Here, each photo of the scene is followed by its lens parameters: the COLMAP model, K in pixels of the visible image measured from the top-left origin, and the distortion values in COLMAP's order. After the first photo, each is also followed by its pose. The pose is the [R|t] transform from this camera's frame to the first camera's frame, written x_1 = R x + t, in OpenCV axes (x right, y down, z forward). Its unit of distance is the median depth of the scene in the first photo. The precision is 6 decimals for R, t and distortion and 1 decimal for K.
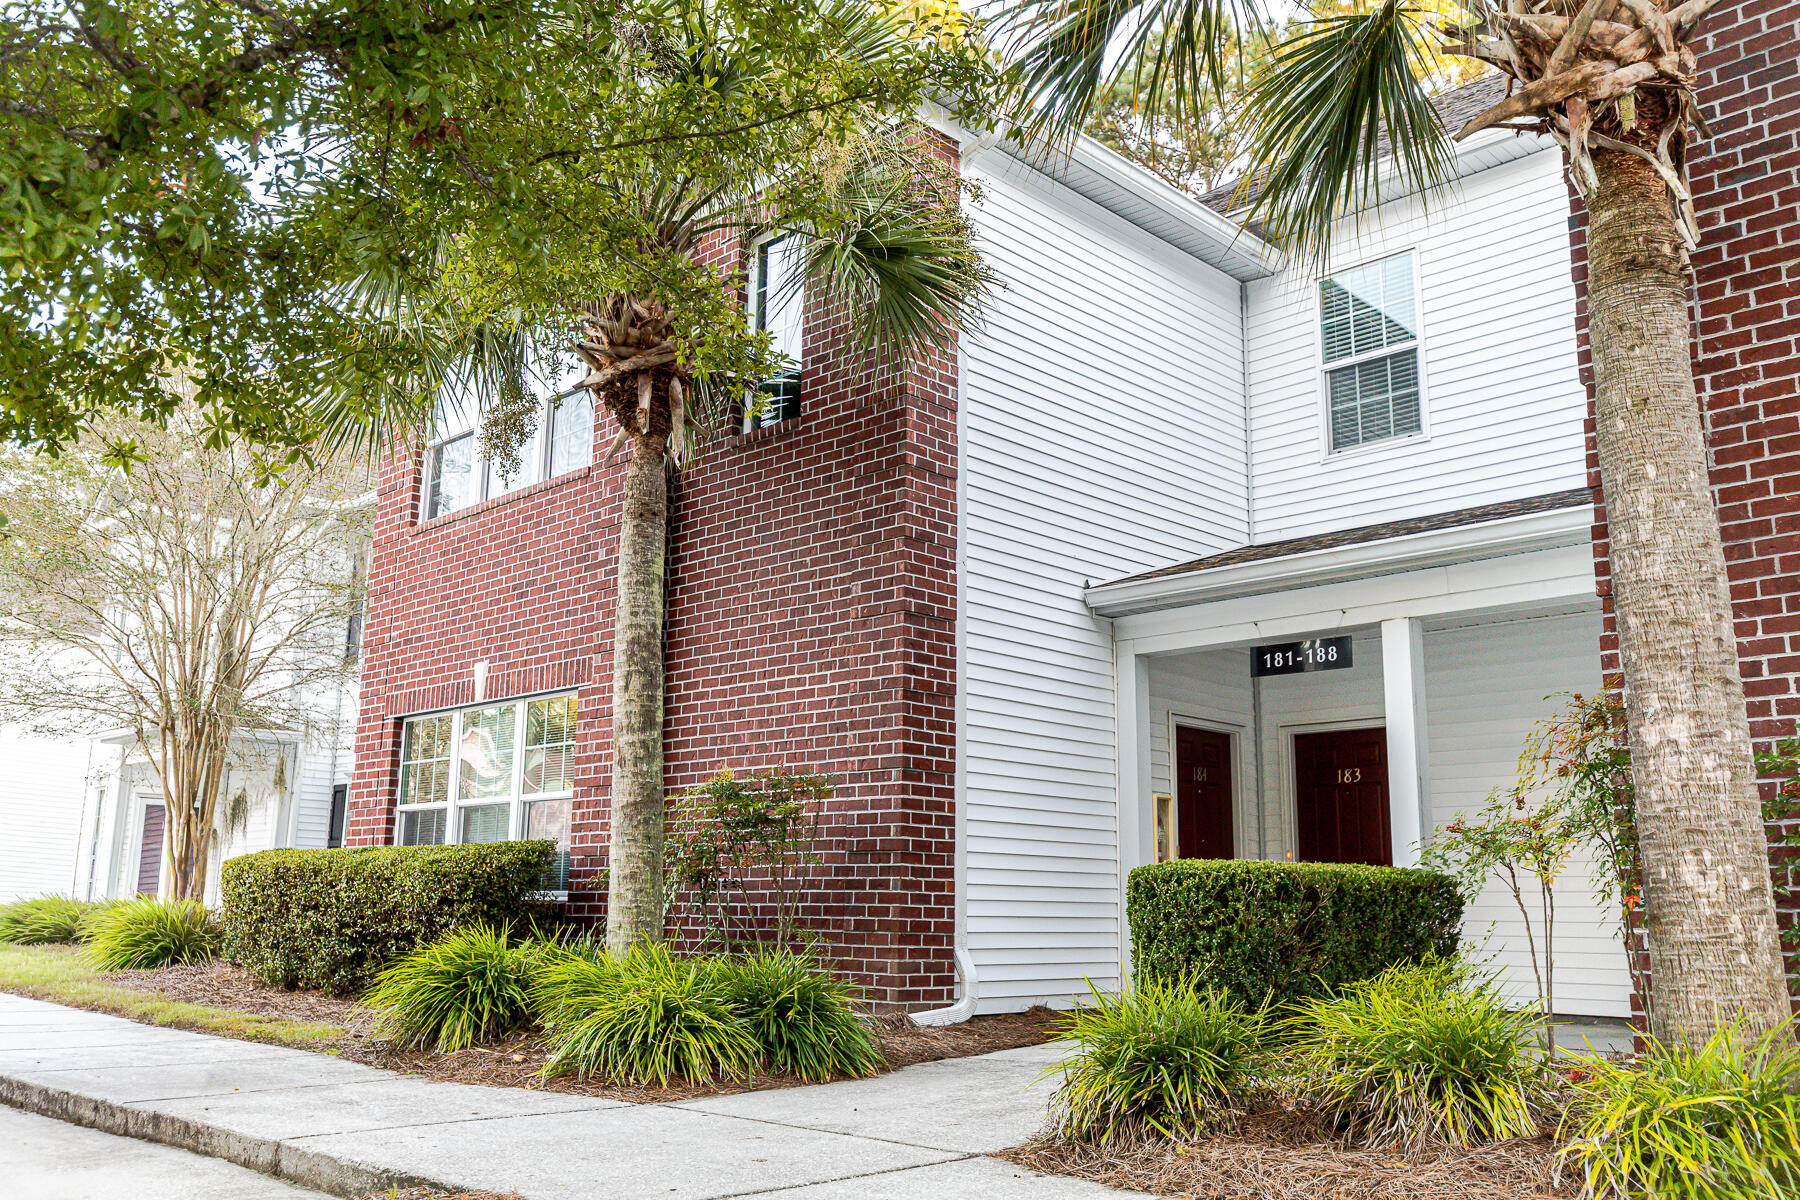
lens RADIAL K [[1493.6, 0, 900.0], [0, 1493.6, 600.0], [0, 0, 1]] dist [-0.009849, -0.007564]
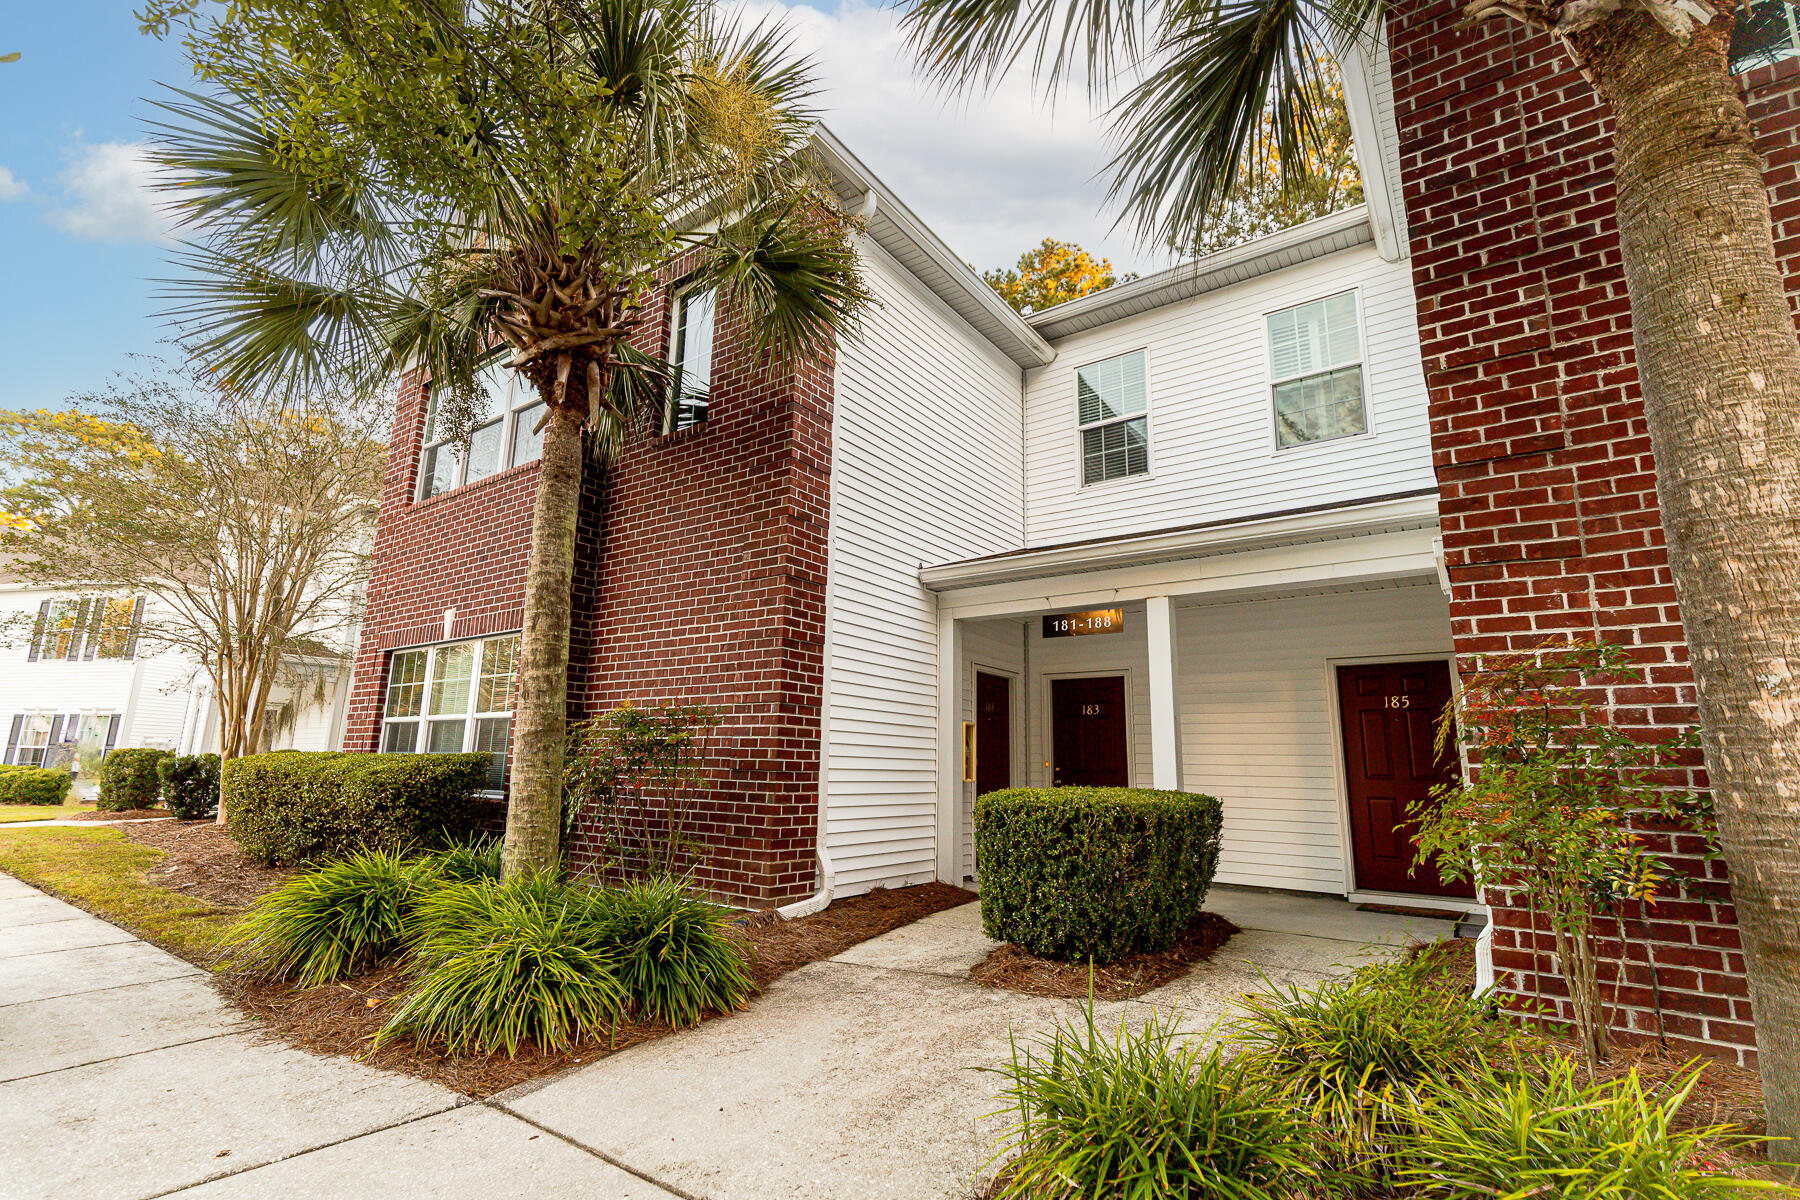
lens RADIAL K [[821.4, 0, 900.0], [0, 821.4, 600.0], [0, 0, 1]] dist [0.013461, -0.000202]
pose [[0.987388, 0.037999, 0.153690, -0.007475], [-0.038479, 0.999259, 0.000148, 0.024516], [-0.153570, -0.006060, 0.988119, 0.314241]]
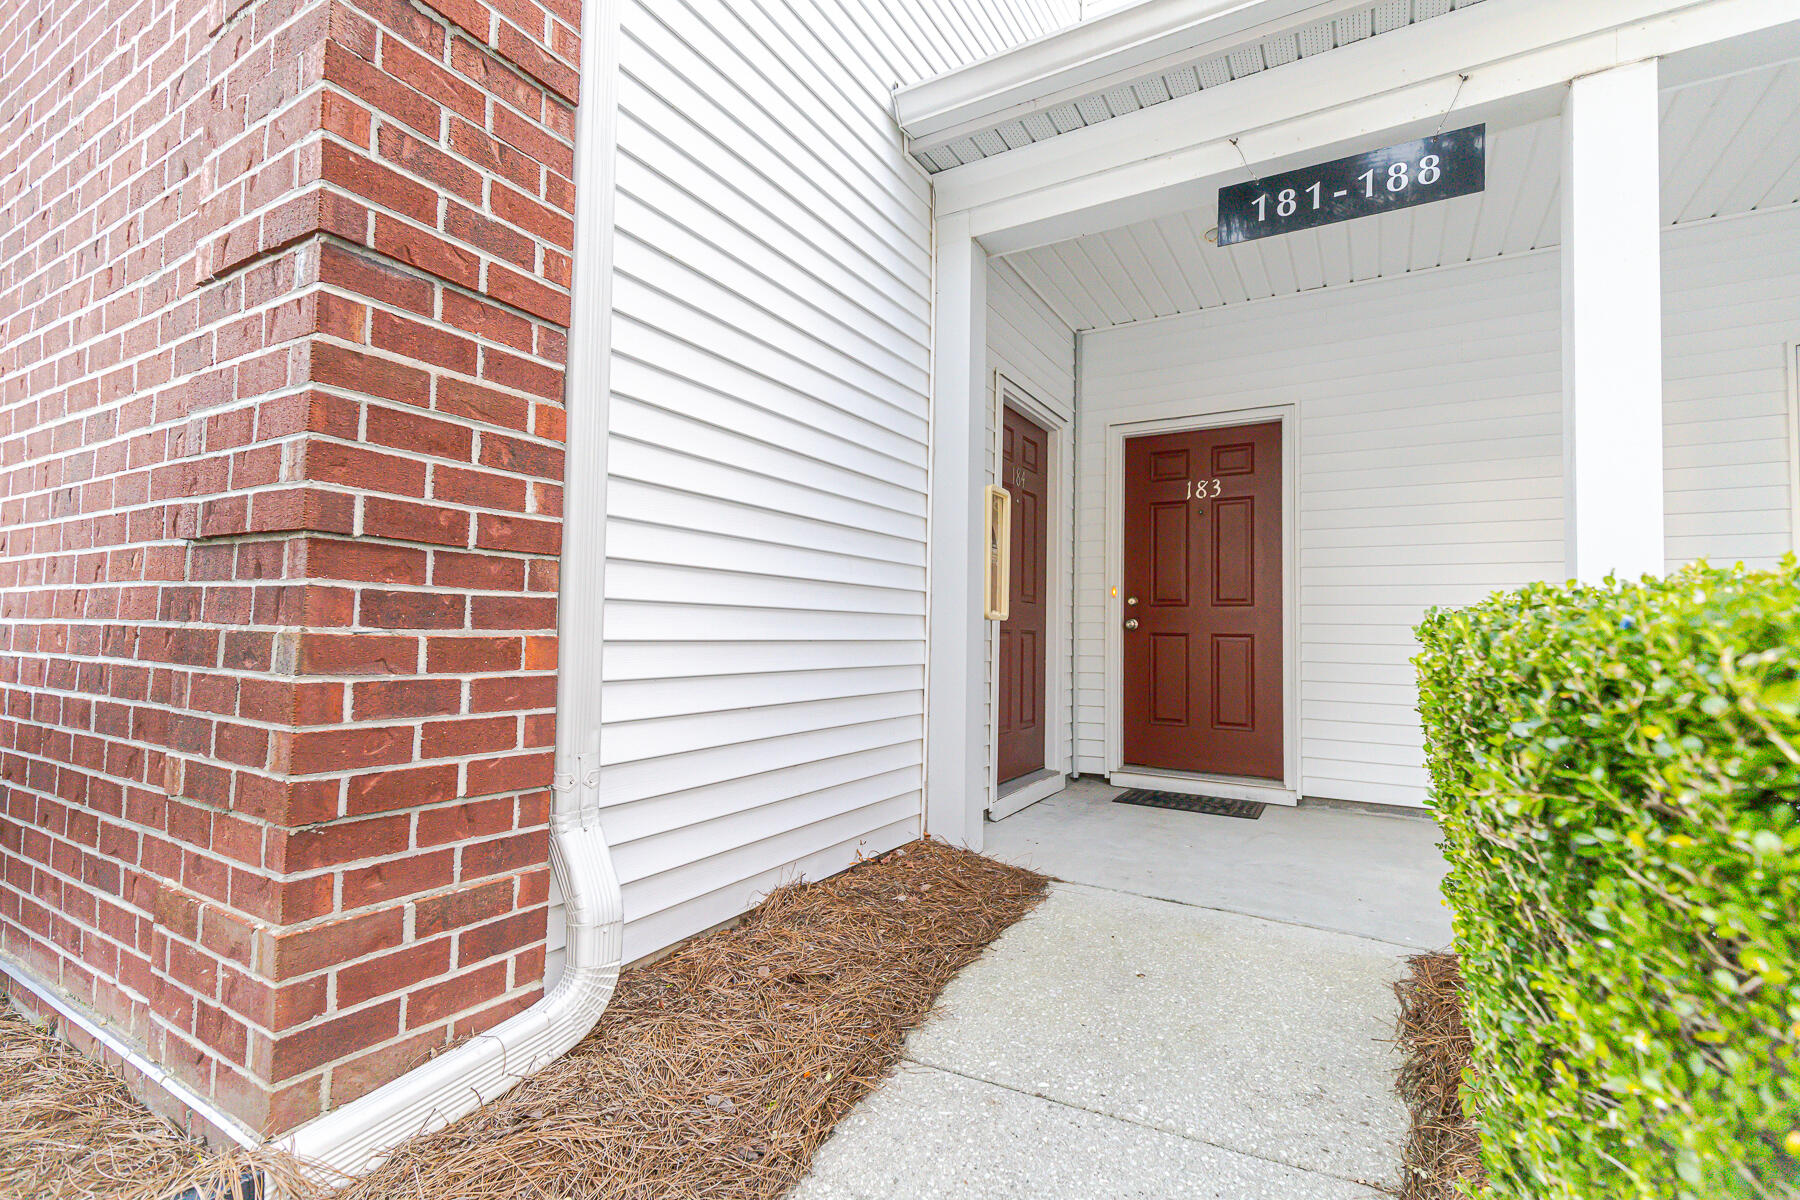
lens RADIAL K [[821.4, 0, 900.0], [0, 821.4, 600.0], [0, 0, 1]] dist [0.013461, -0.000202]
pose [[0.970677, 0.015261, 0.239903, 0.067235], [-0.055999, 0.984882, 0.163926, 0.143826], [-0.233774, -0.172554, 0.956857, 0.797910]]
